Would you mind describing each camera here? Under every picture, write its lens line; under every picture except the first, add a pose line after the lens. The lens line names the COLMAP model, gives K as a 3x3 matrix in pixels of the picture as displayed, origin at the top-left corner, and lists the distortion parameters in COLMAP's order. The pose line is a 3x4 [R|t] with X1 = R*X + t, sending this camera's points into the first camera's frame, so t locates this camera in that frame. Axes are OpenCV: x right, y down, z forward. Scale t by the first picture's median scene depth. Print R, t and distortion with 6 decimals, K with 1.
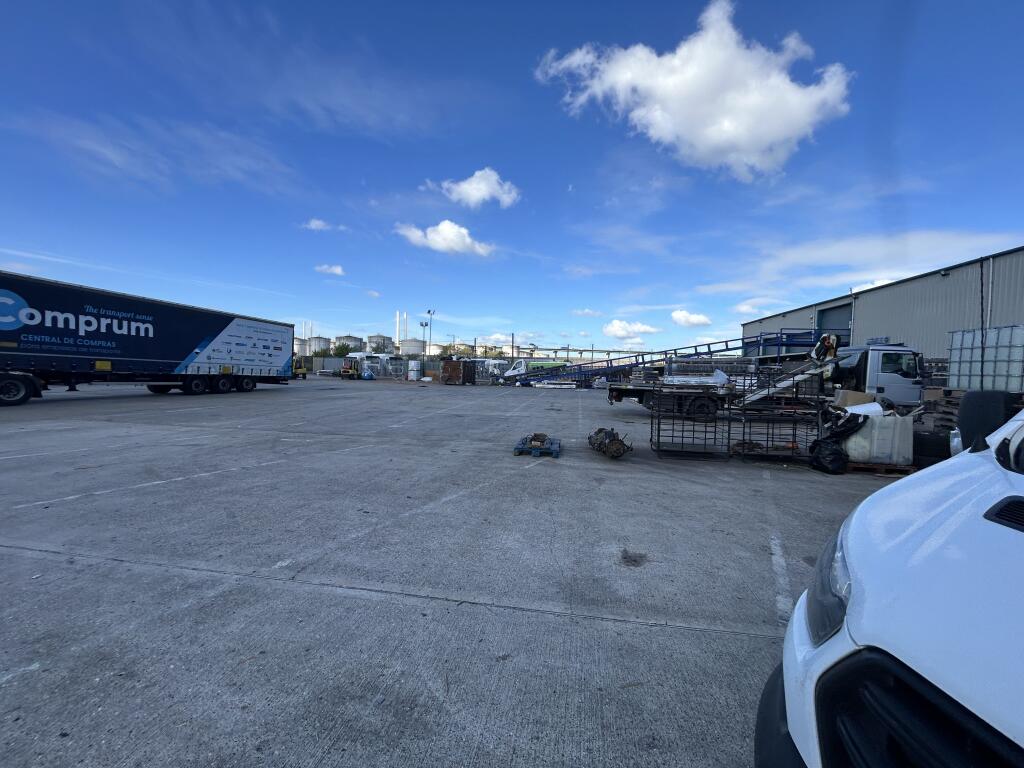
lens RADIAL K [[411.2, 0, 513.9], [0, 411.2, 375.8], [0, 0, 1]] dist [-0.000256, -0.000697]
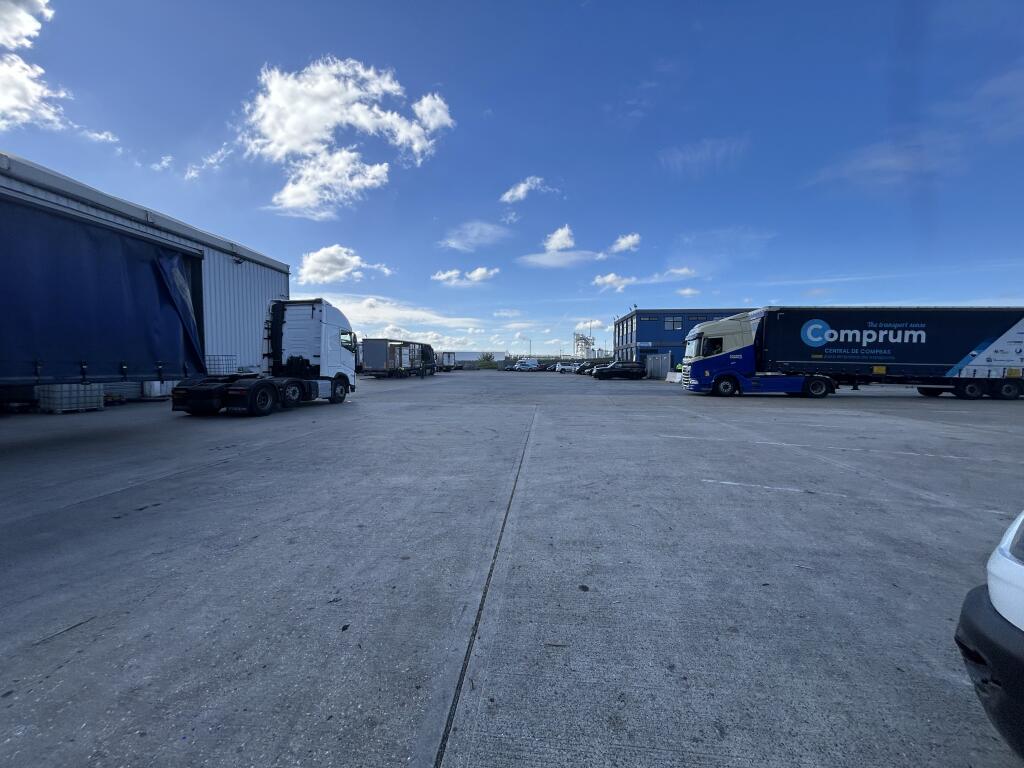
lens RADIAL K [[411.2, 0, 501.9], [0, 411.2, 392.9], [0, 0, 1]] dist [-0.000256, -0.000697]
pose [[0.043243, 0.042986, -0.998139, 0.160624], [-0.011452, 0.999030, 0.042528, 0.004047], [0.998999, 0.009592, 0.043694, -0.160470]]
